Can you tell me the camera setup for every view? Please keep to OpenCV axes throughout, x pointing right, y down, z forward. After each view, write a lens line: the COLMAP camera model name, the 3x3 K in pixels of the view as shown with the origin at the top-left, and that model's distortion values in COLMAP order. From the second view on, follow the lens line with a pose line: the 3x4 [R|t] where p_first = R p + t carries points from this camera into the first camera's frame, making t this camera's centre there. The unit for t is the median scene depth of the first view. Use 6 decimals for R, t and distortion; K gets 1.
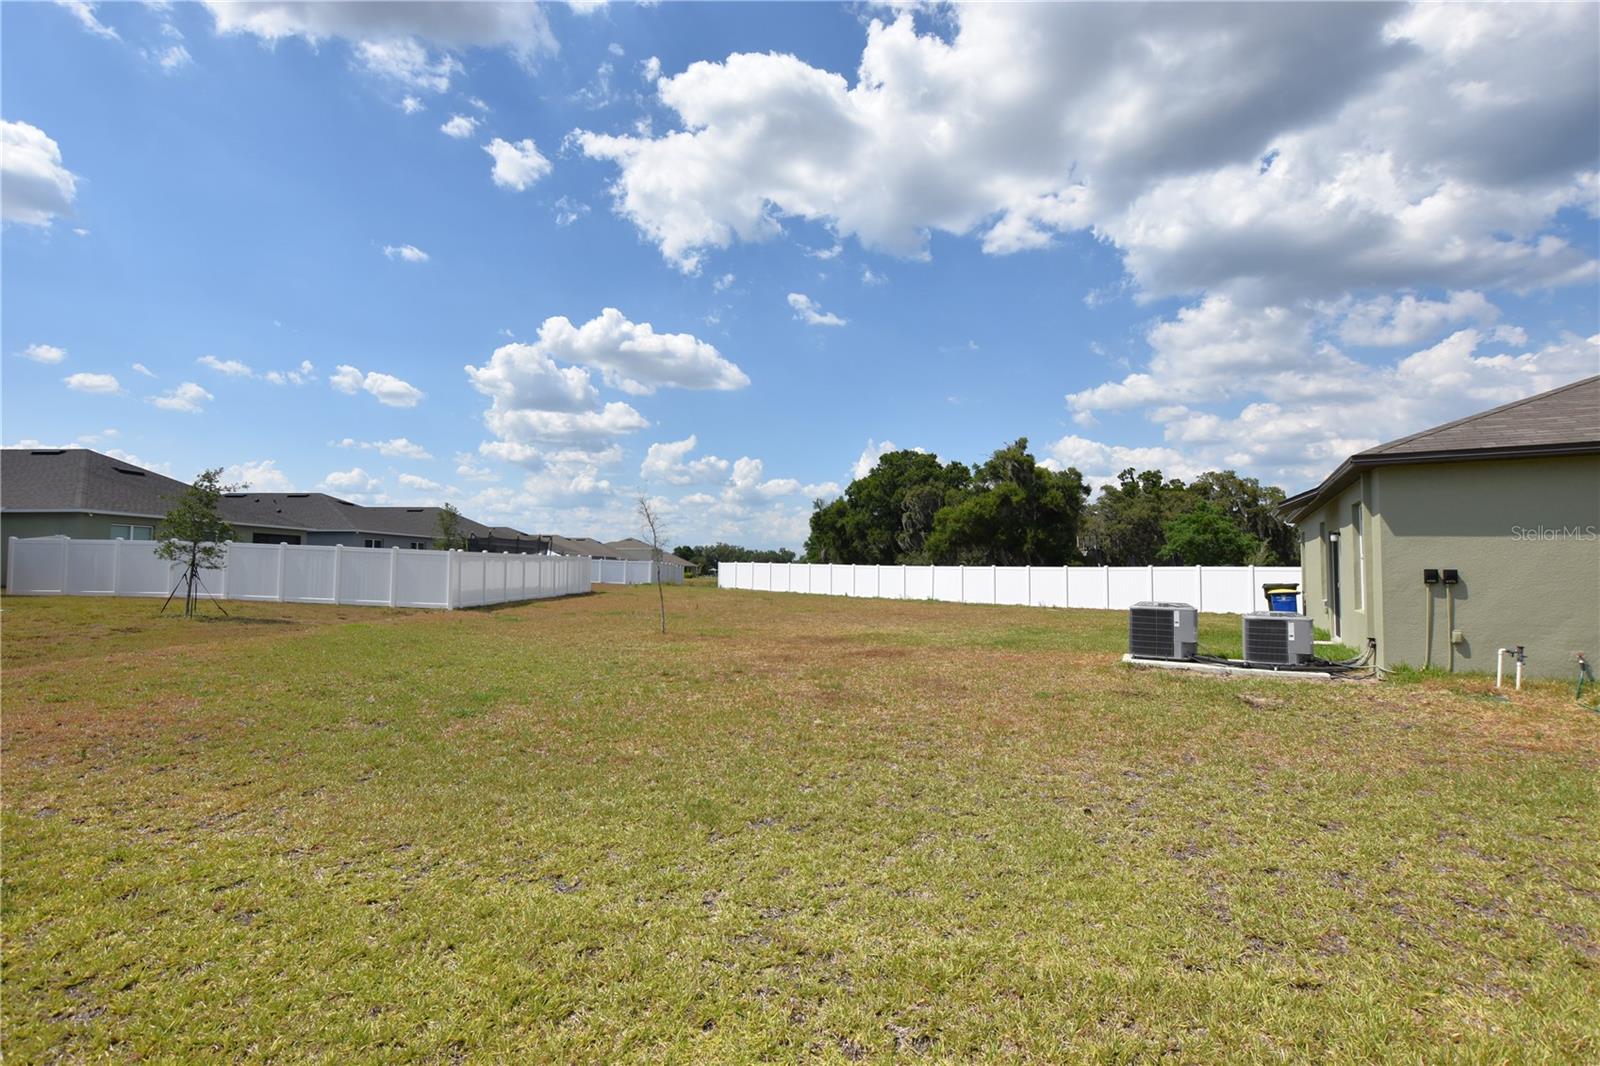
lens RADIAL K [[742.0, 0, 799.6], [0, 742.0, 527.8], [0, 0, 1]] dist [-0.015283, 0.000530]
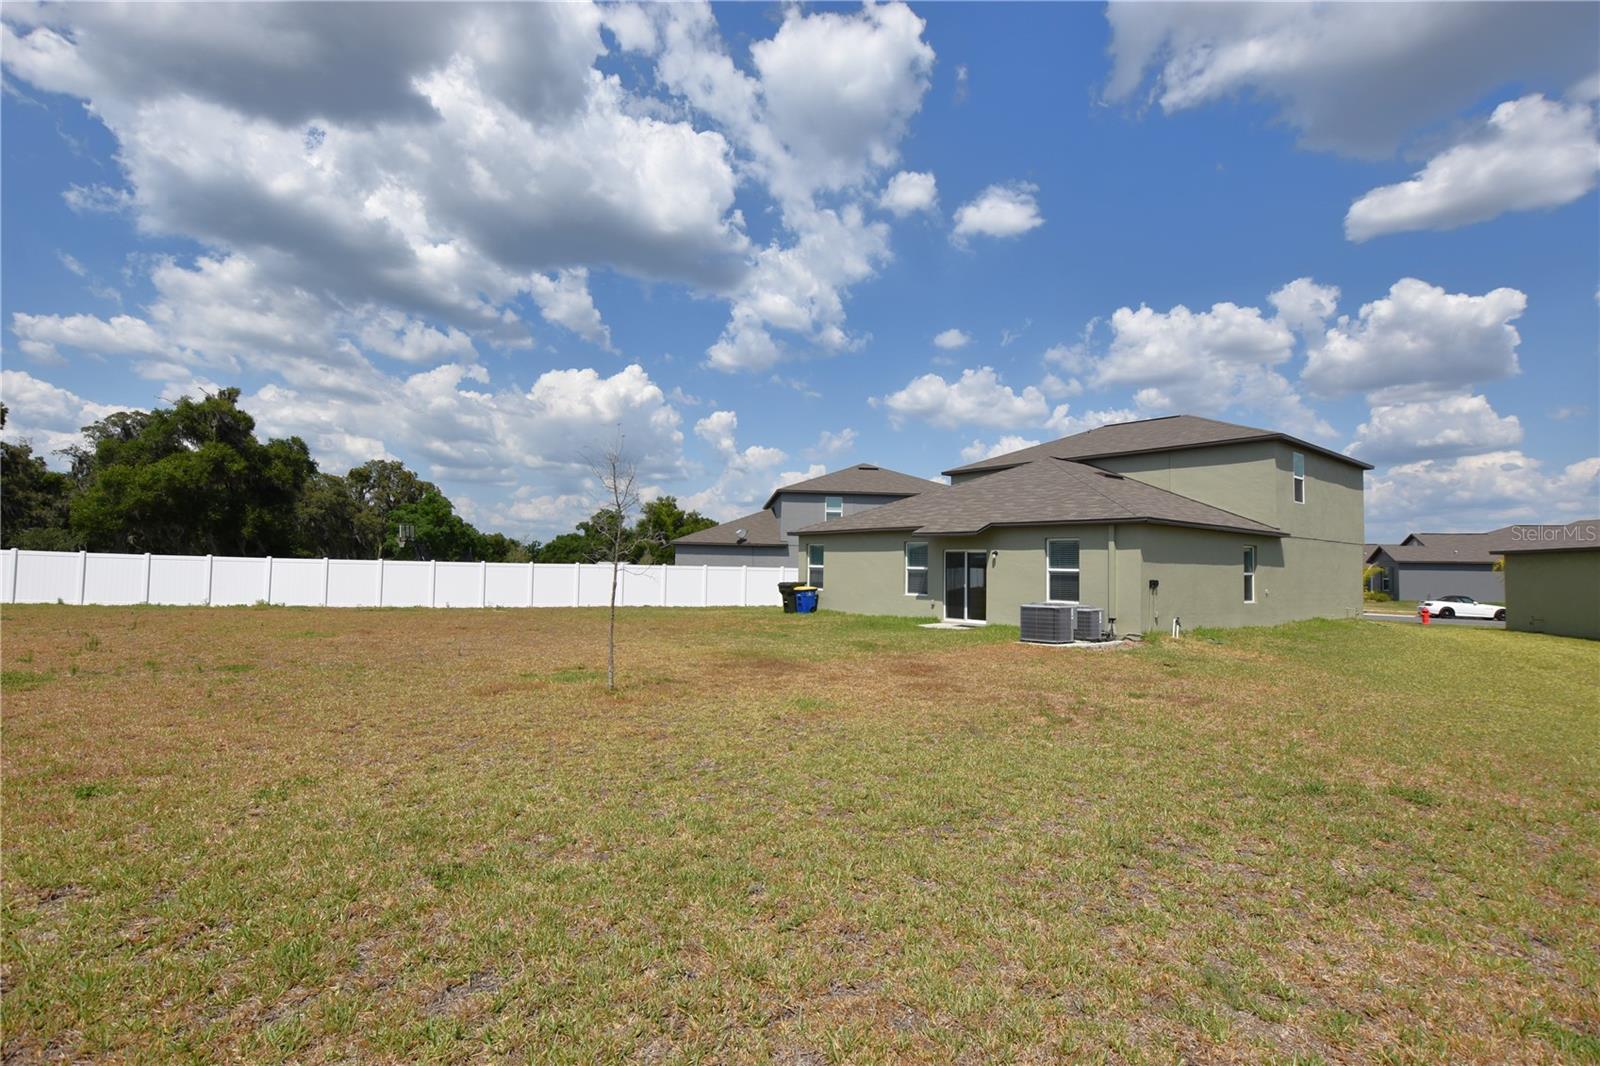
lens RADIAL K [[742.0, 0, 792.2], [0, 742.0, 535.5], [0, 0, 1]] dist [-0.015283, 0.000530]
pose [[0.346845, 0.039246, 0.937101, -0.034363], [-0.064203, 0.997774, -0.018023, 0.001253], [-0.935722, -0.053914, 0.348593, 0.033410]]
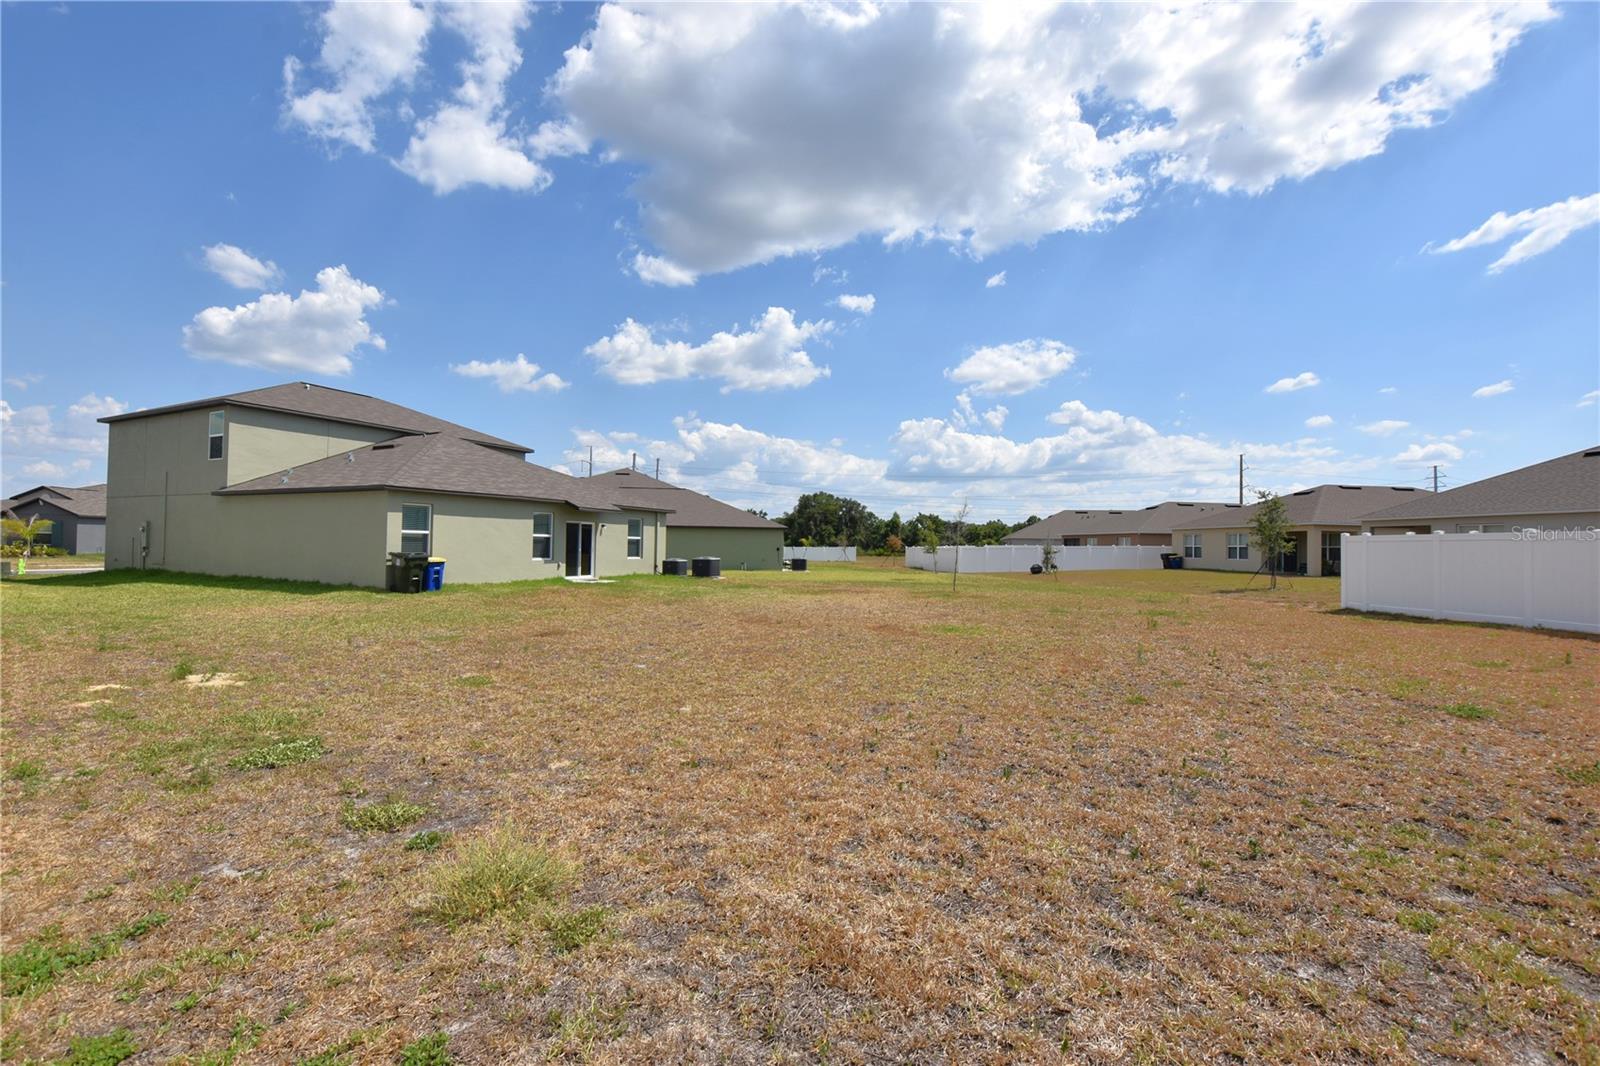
lens RADIAL K [[742.0, 0, 807.3], [0, 742.0, 524.8], [0, 0, 1]] dist [-0.015283, 0.000530]
pose [[-0.991960, -0.026188, -0.123809, 0.016528], [-0.016025, 0.996472, -0.082381, 0.007127], [0.125530, -0.079735, -0.988881, 0.126384]]
